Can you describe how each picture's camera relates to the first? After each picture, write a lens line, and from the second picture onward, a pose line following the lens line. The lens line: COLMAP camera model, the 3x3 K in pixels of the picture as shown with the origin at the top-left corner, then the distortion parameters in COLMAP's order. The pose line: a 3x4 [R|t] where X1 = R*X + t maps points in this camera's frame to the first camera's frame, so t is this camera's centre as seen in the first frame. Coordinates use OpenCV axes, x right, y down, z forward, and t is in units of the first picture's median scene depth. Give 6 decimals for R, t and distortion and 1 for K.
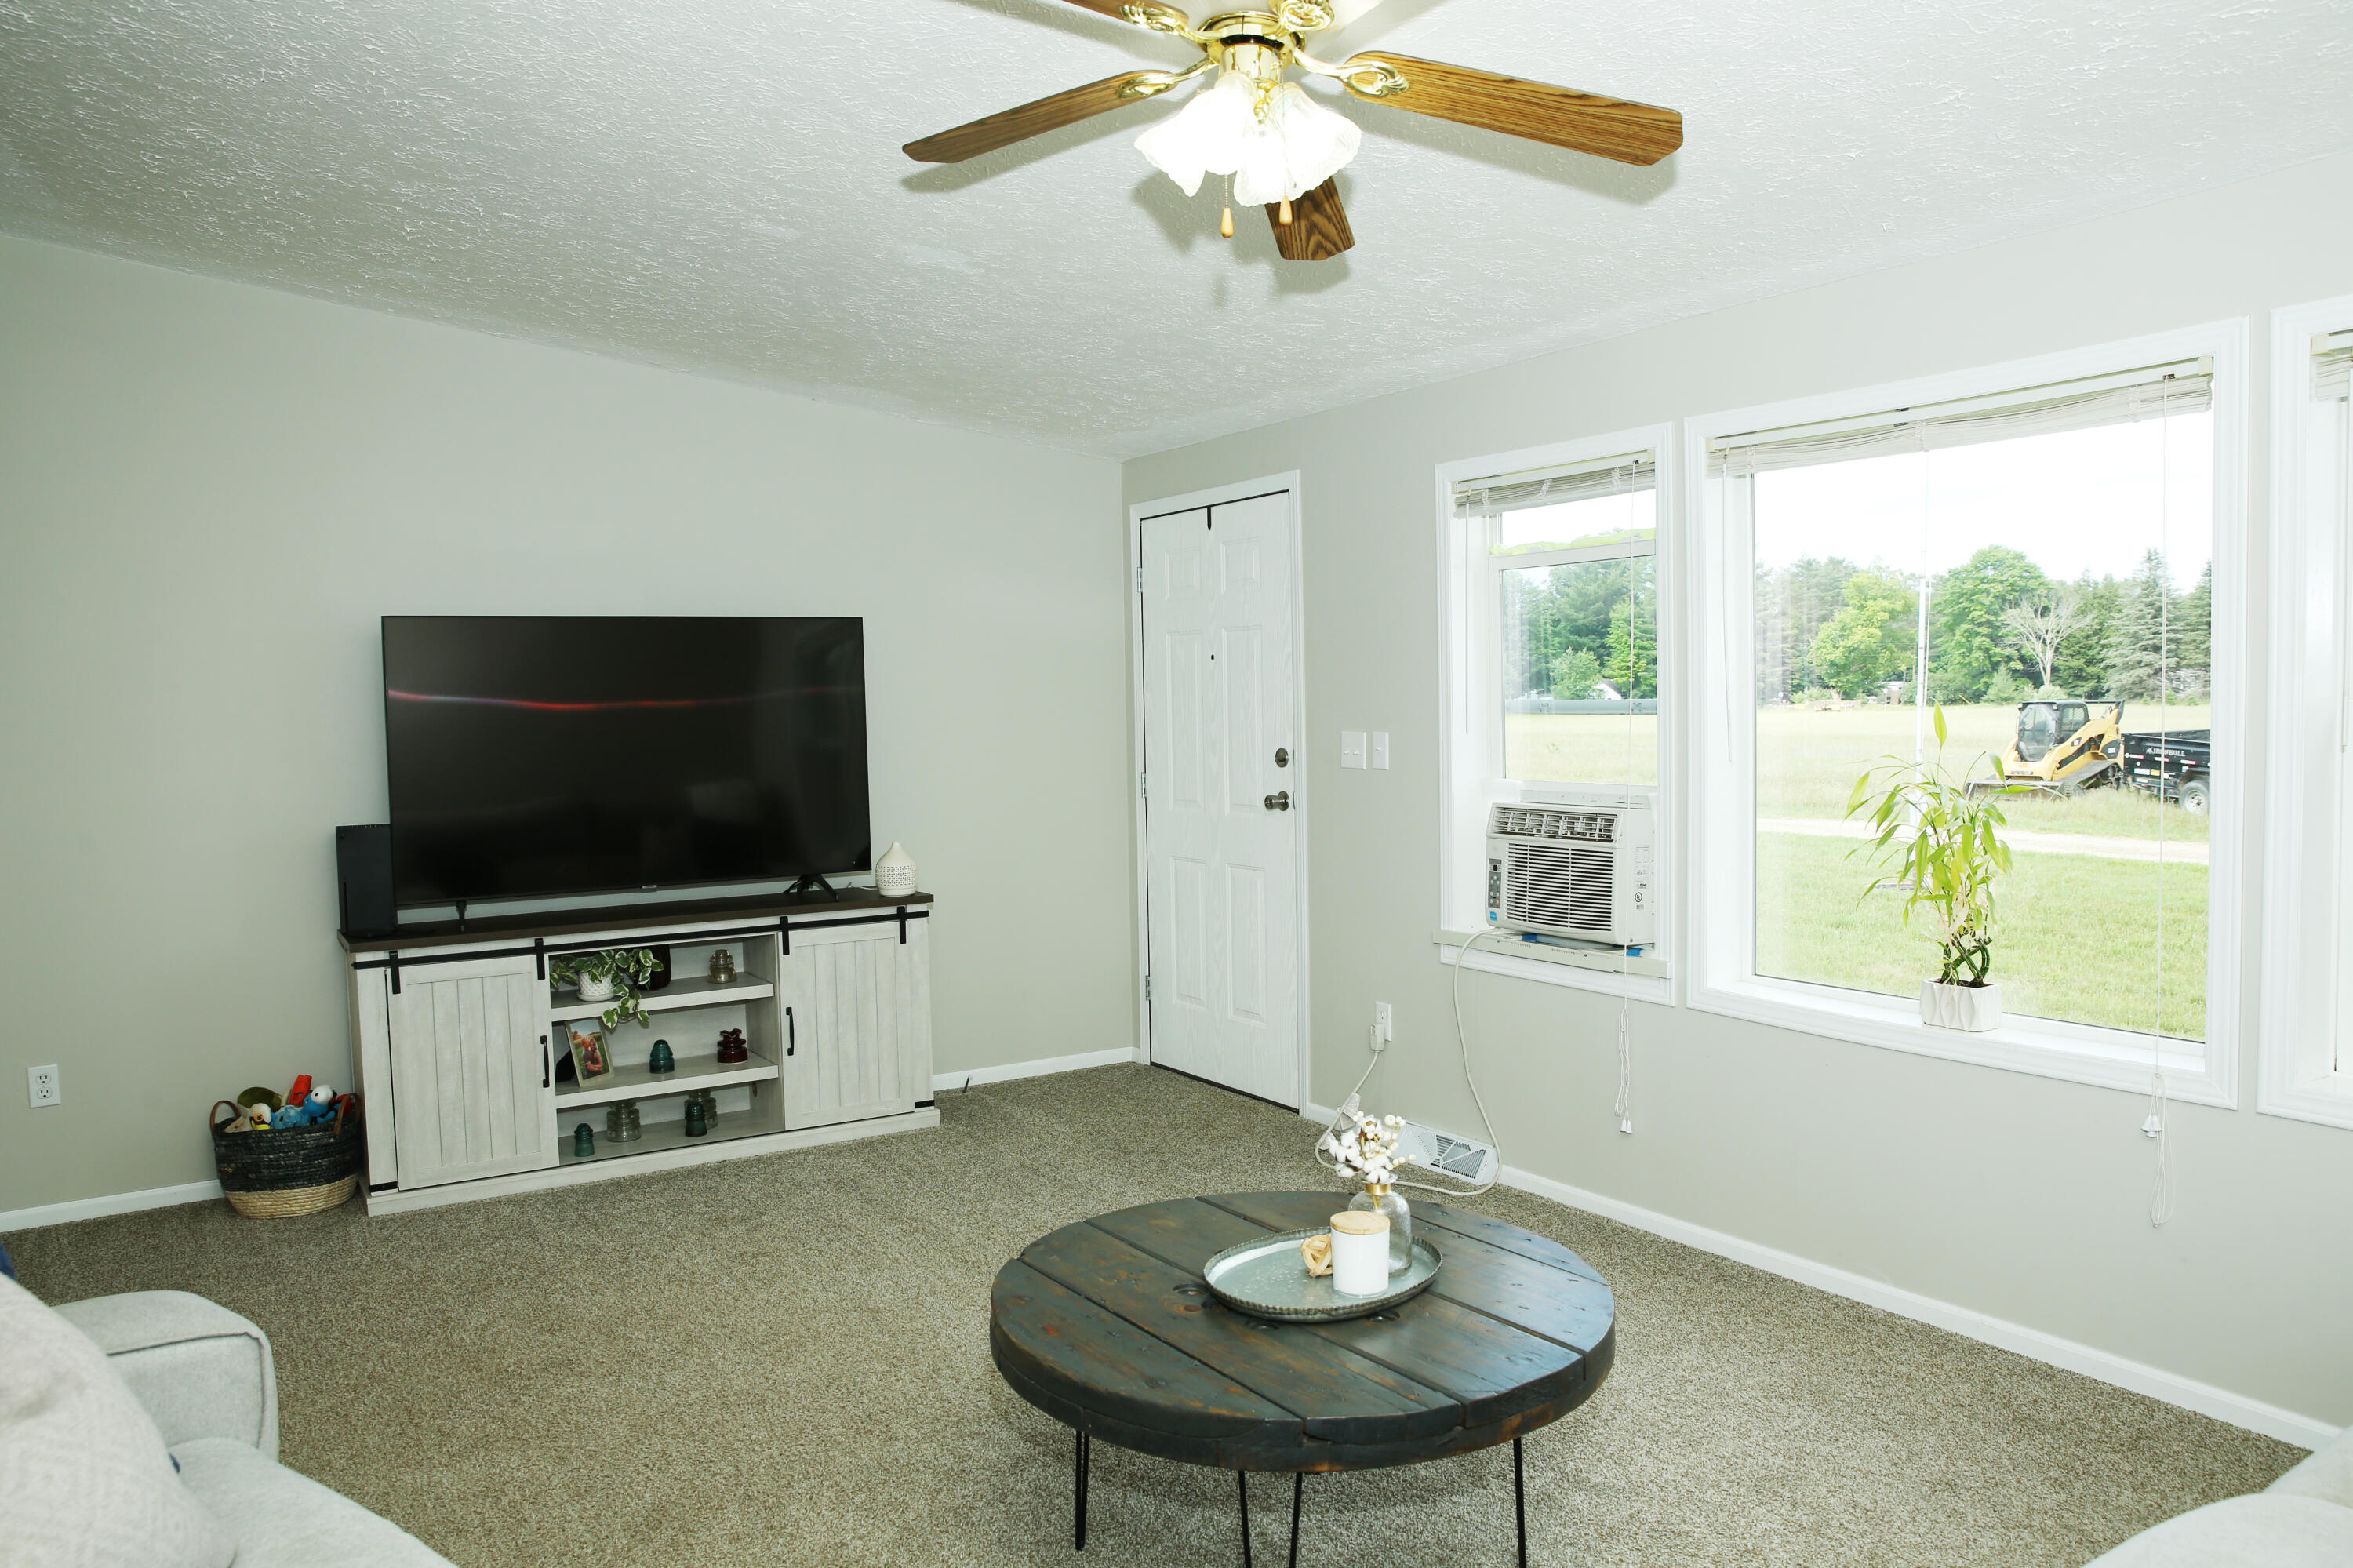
lens RADIAL K [[1623.5, 0, 1139.5], [0, 1623.5, 787.7], [0, 0, 1]] dist [-0.108621, 0.083378]
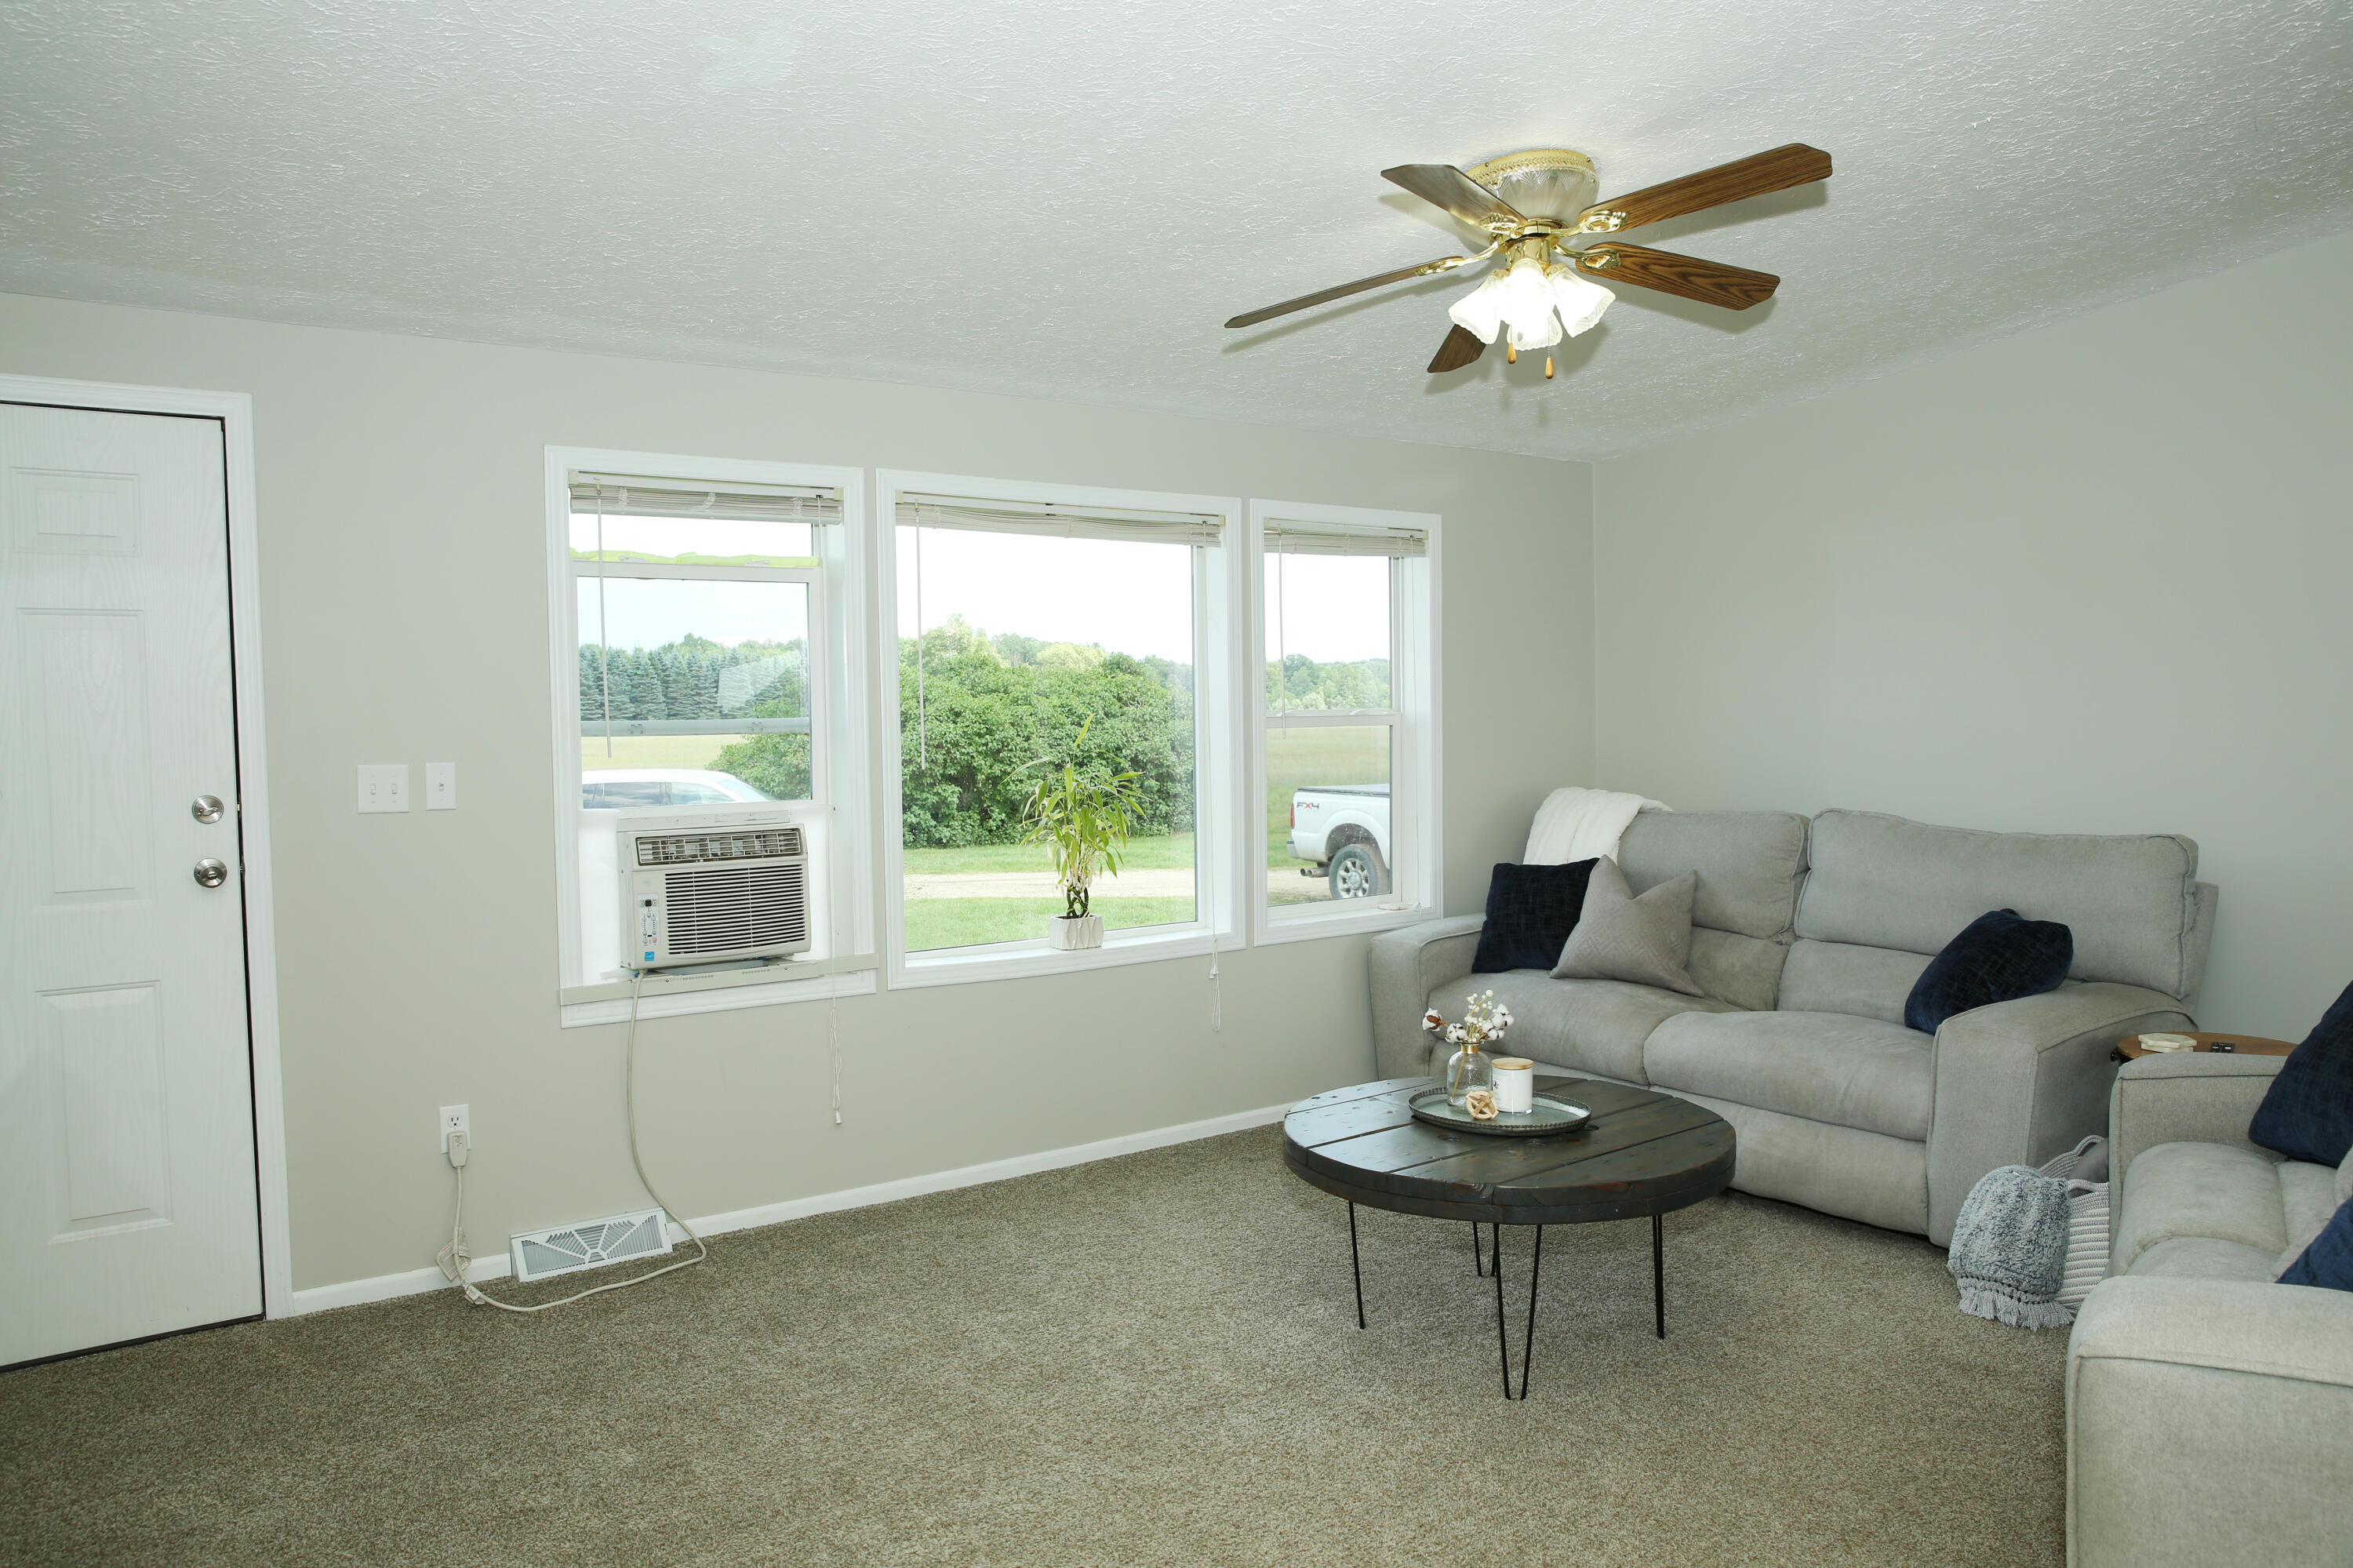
lens RADIAL K [[1623.5, 0, 1139.5], [0, 1623.5, 787.7], [0, 0, 1]] dist [-0.108621, 0.083378]
pose [[-0.048047, -0.025899, 0.998509, -0.709364], [0.073109, 0.996891, 0.029375, -0.022229], [-0.996166, 0.074411, -0.046004, 0.770163]]
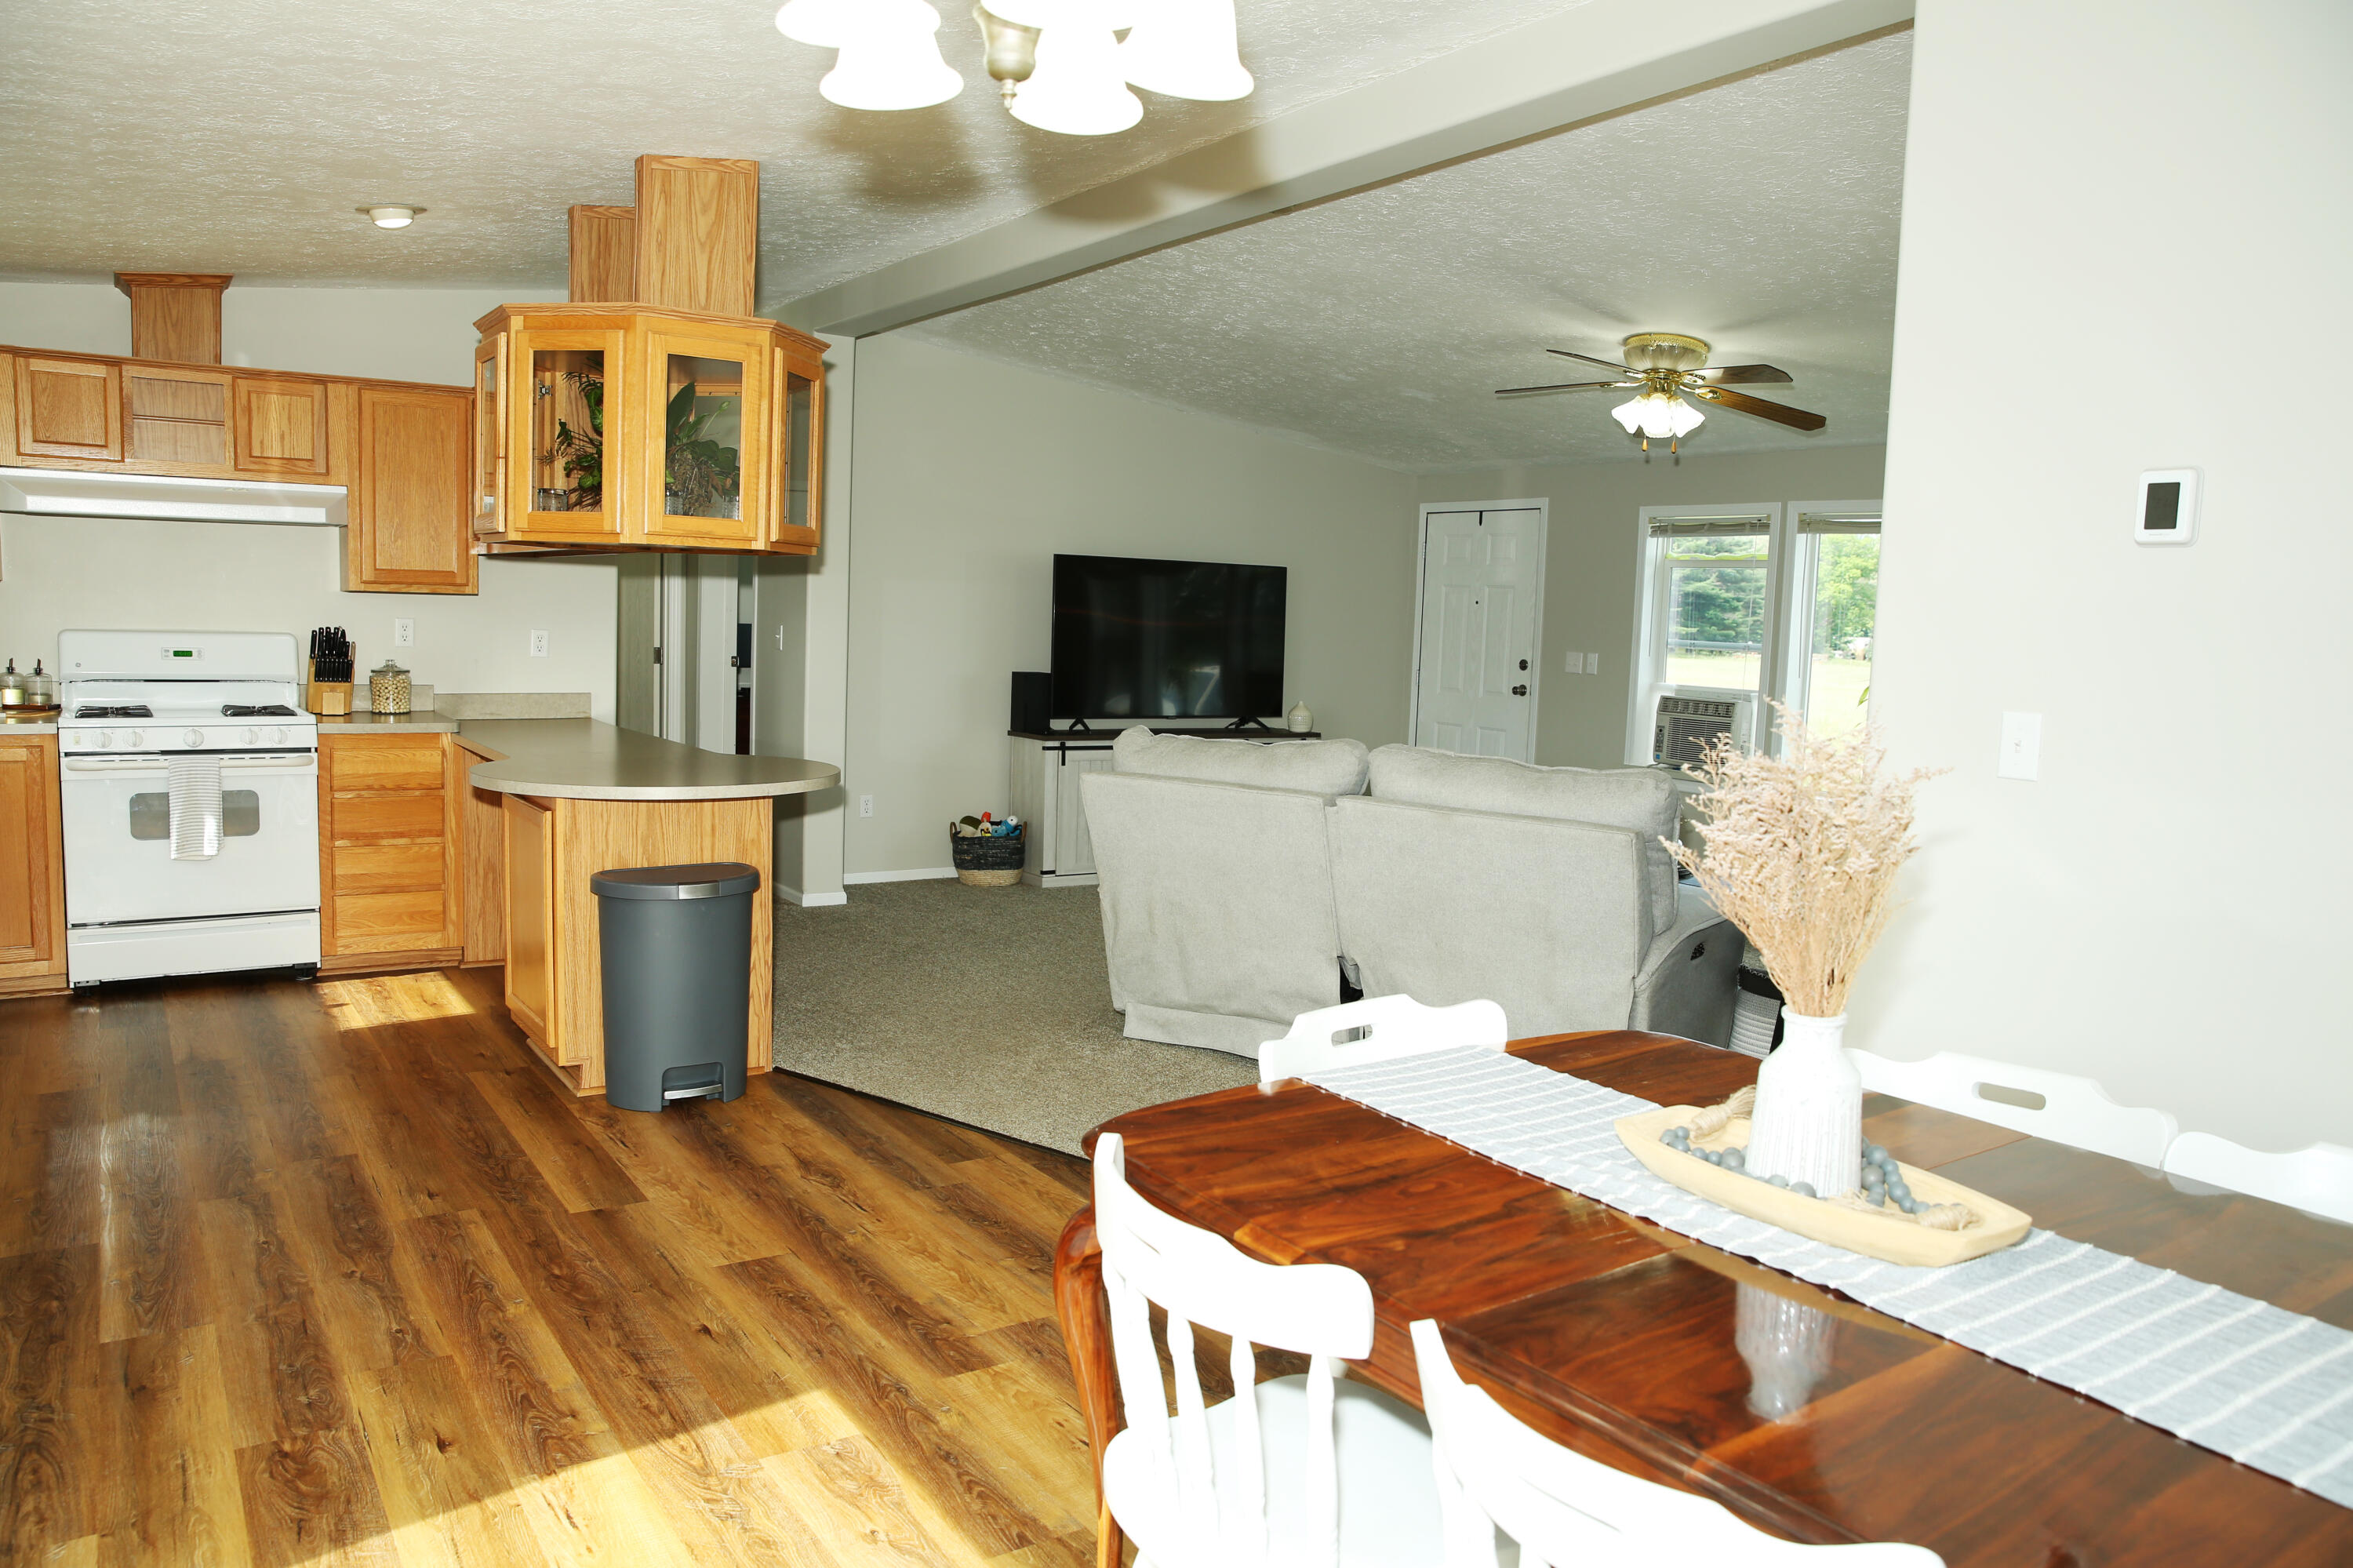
lens RADIAL K [[1623.5, 0, 1139.5], [0, 1623.5, 787.7], [0, 0, 1]] dist [-0.108621, 0.083378]
pose [[0.998217, 0.054299, 0.024781, -0.422944], [-0.055548, 0.997056, 0.052850, 0.052153], [-0.021838, -0.054133, 0.998295, -0.836923]]
